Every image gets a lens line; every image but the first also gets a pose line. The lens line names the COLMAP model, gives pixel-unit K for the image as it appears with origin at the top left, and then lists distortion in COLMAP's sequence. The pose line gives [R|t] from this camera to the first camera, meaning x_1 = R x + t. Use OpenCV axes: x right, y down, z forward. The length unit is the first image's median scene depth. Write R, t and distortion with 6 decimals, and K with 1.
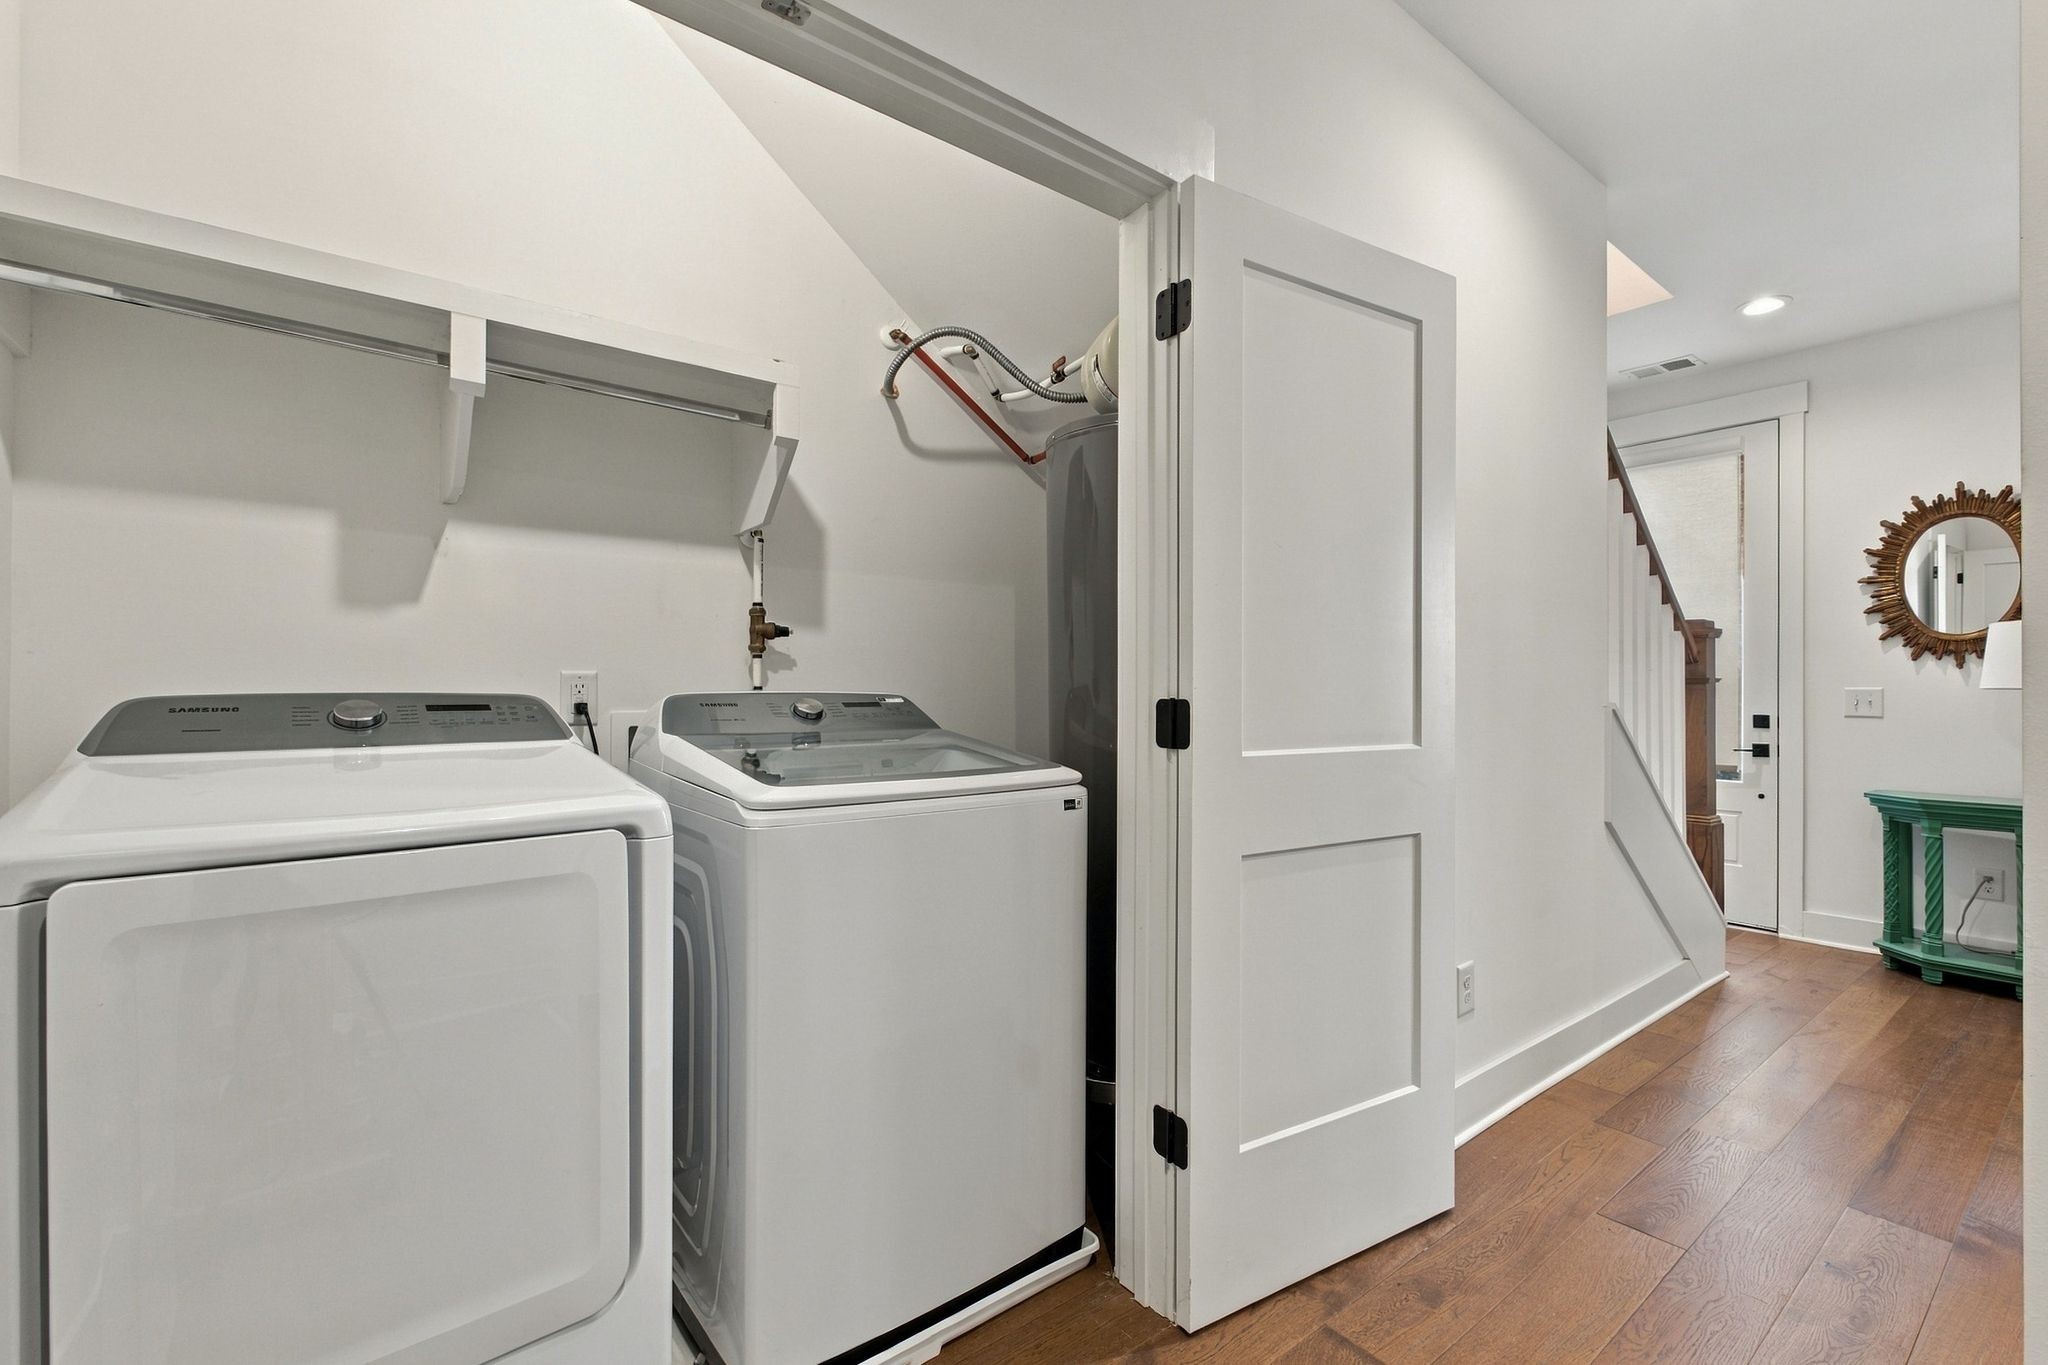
lens RADIAL K [[897.3, 0, 1035.1], [0, 897.3, 692.6], [0, 0, 1]] dist [0.000698, -0.000481]
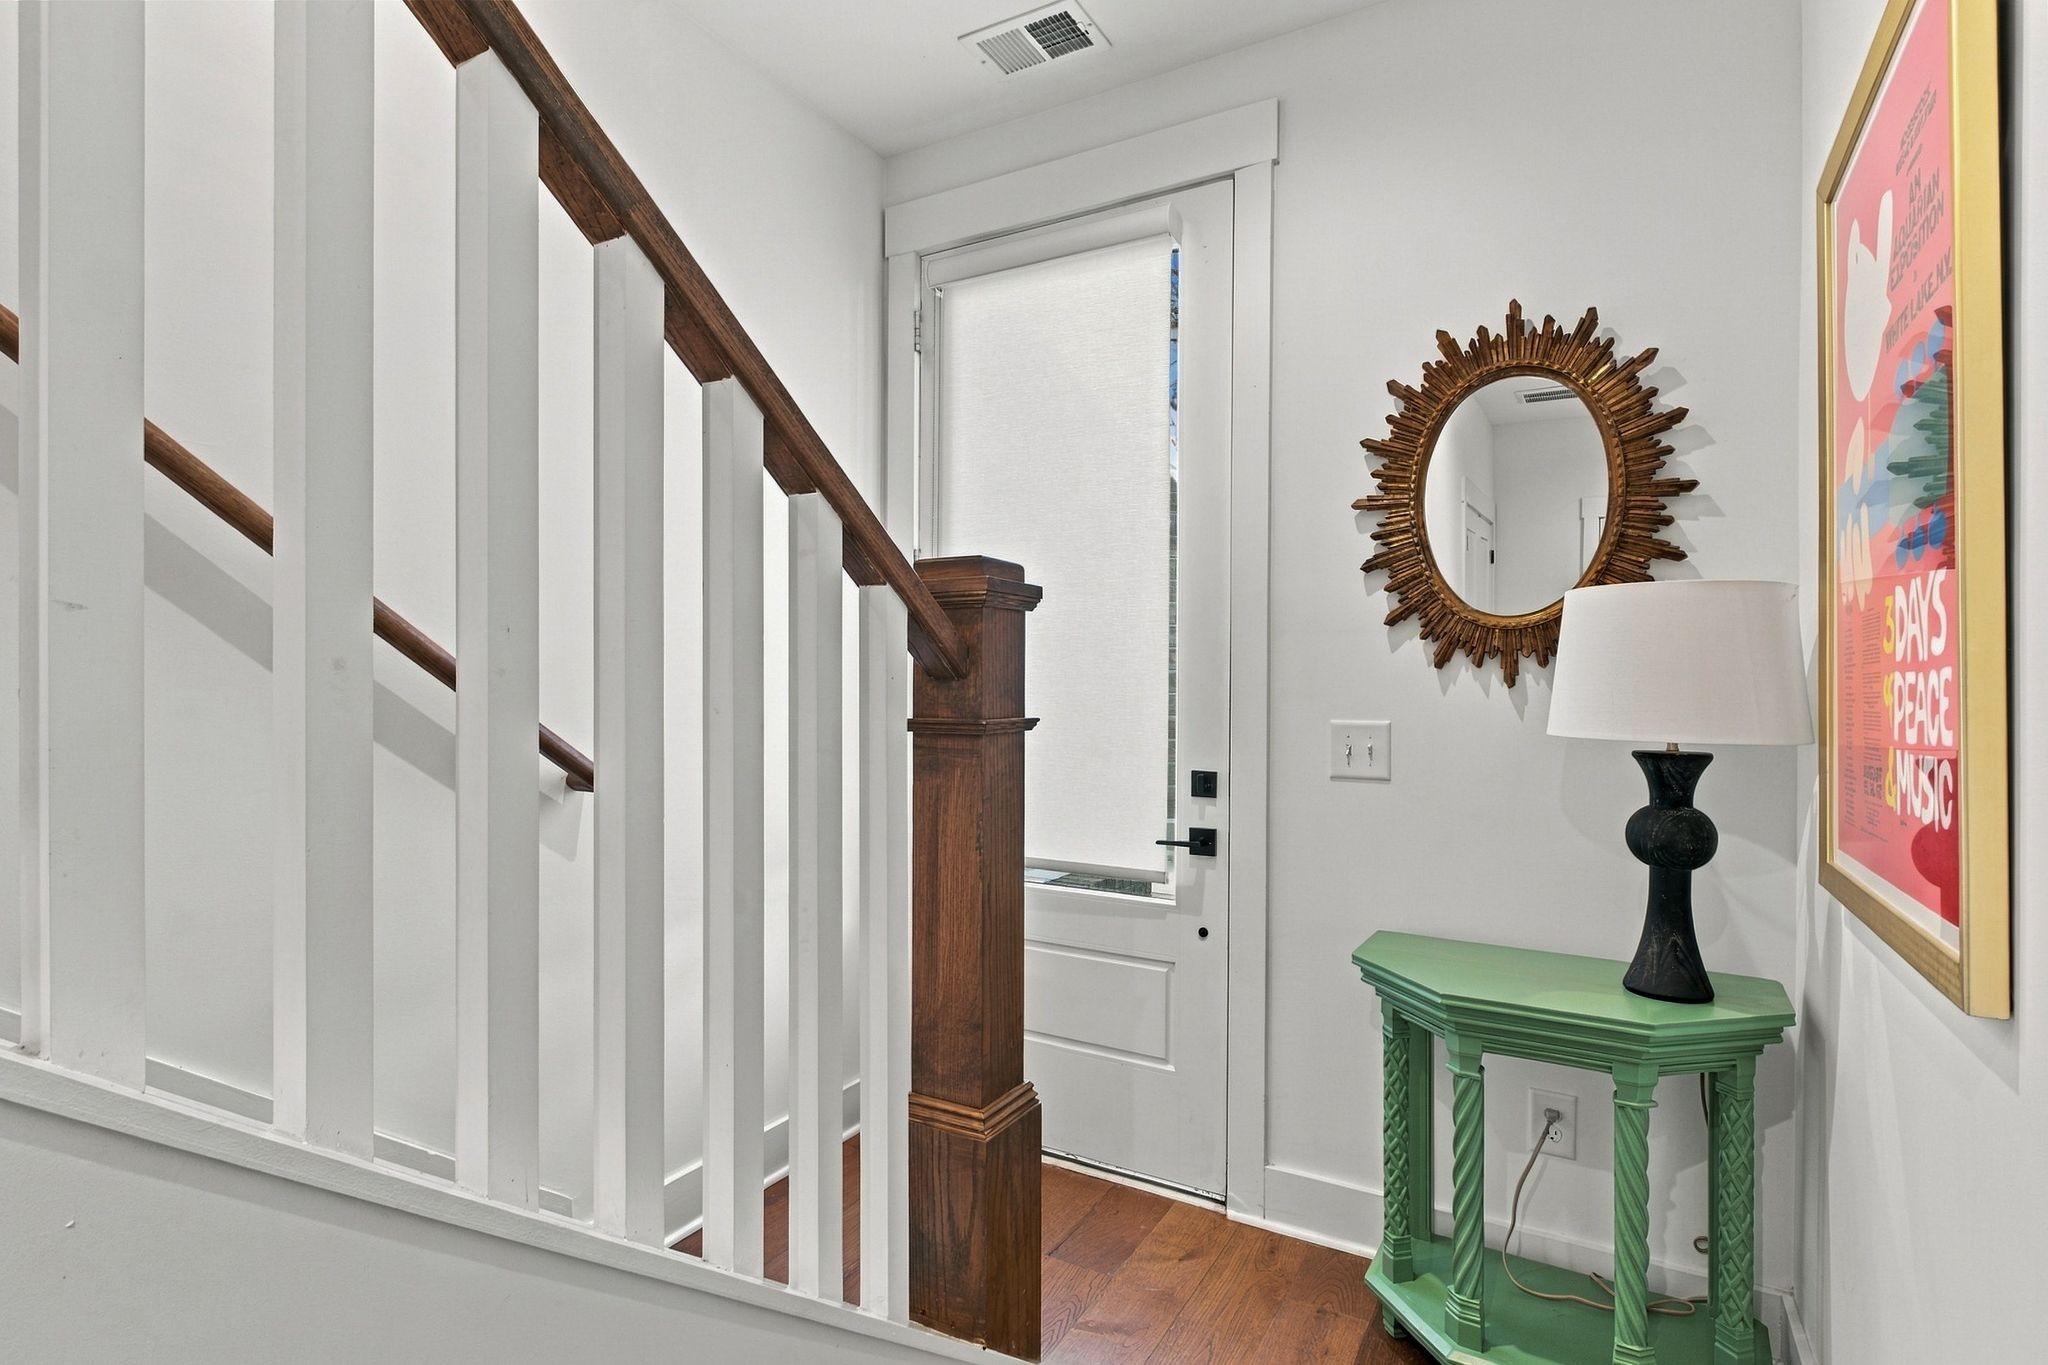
lens RADIAL K [[1017.2, 0, 1027.9], [0, 1017.2, 688.7], [0, 0, 1]] dist [-0.000079, -0.000036]
pose [[0.928744, -0.002746, 0.370712, 0.563860], [-0.001436, 0.999938, 0.011004, -0.030269], [-0.370719, -0.010752, 0.928683, 0.566057]]
